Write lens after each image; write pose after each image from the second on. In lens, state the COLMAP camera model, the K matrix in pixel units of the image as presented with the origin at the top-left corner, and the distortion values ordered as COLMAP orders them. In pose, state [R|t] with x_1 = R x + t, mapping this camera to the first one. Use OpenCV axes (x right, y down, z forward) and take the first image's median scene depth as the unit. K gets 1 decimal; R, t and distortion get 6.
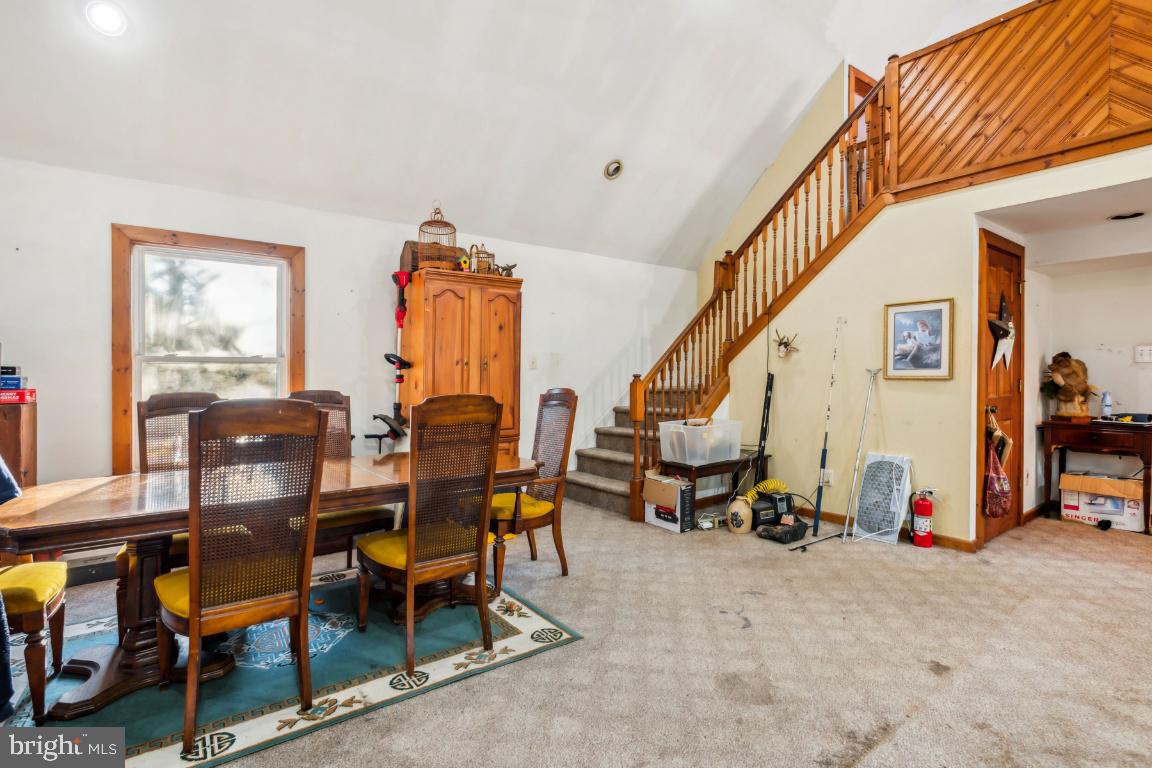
lens RADIAL K [[566.4, 0, 576.6], [0, 566.4, 375.7], [0, 0, 1]] dist [0.015687, 0.000484]
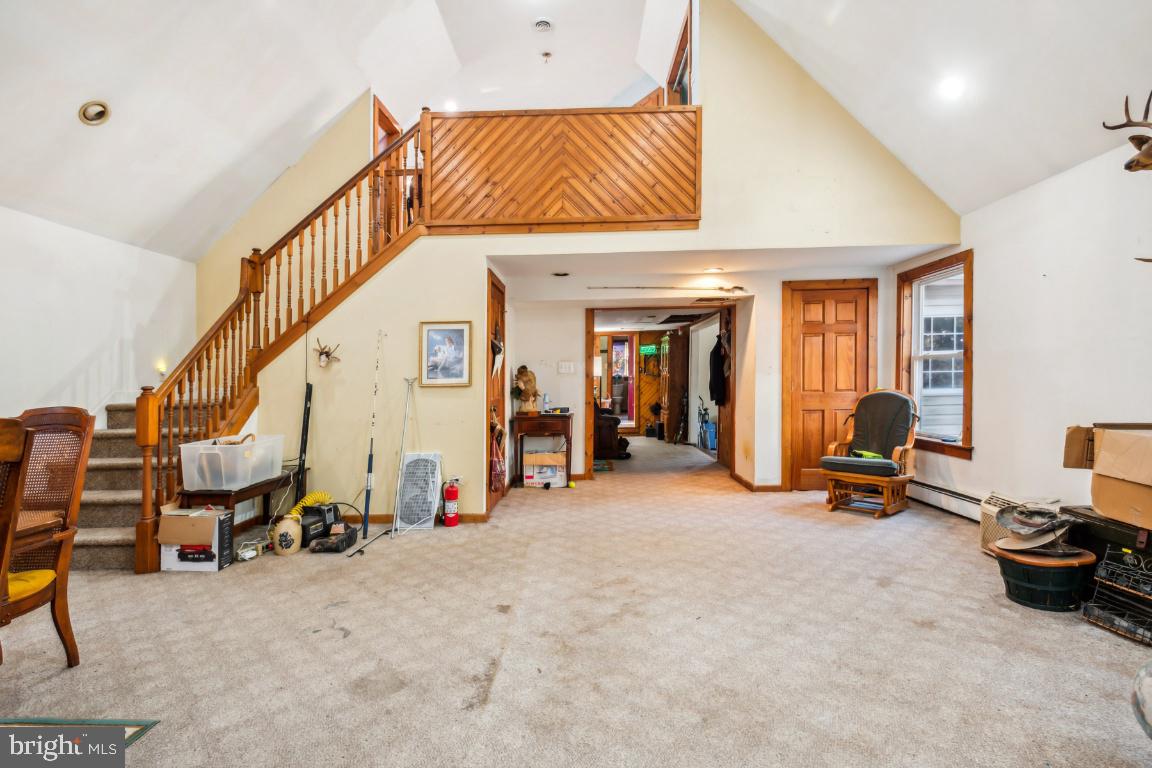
lens RADIAL K [[578.8, 0, 576.0], [0, 578.8, 384.0], [0, 0, 1]] dist [0.026838, 0.000729]
pose [[0.634768, -0.012586, 0.772601, -0.154154], [0.015364, 0.999875, 0.003665, 0.000219], [-0.772550, 0.009544, 0.634882, 0.018993]]
